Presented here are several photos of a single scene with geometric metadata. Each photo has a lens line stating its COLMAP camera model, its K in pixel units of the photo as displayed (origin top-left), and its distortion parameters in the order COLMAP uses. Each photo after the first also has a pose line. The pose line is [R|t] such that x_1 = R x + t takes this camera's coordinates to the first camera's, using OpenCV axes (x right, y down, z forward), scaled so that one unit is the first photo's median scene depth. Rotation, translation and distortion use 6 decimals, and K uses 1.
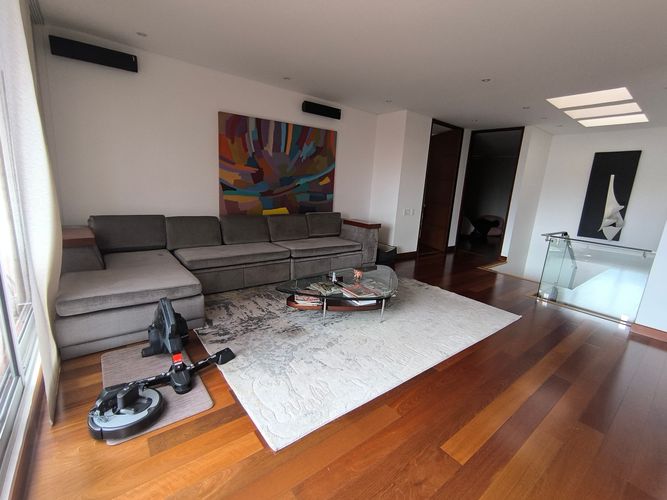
lens RADIAL K [[305.9, 0, 333.5], [0, 305.9, 250.0], [0, 0, 1]] dist [-0.001402, 0.000578]
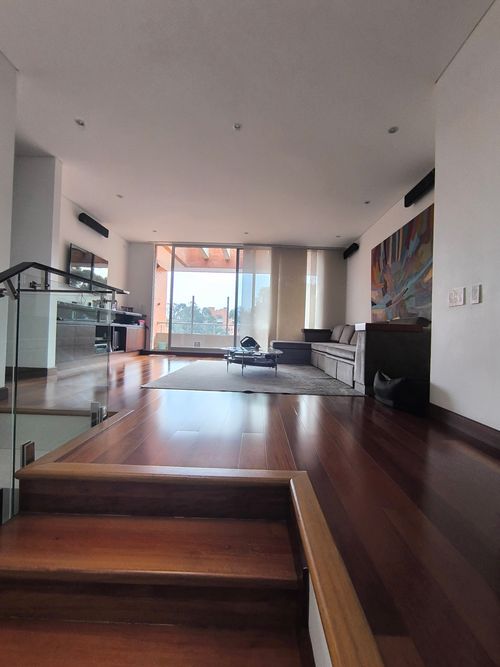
lens RADIAL K [[305.9, 0, 250.0], [0, 305.9, 333.5], [0, 0, 1]] dist [-0.001402, 0.000578]
pose [[-0.630489, -0.075037, -0.772563, 0.840176], [-0.229817, 0.968736, 0.093463, -0.075242], [0.741396, 0.236476, -0.628022, 1.285839]]
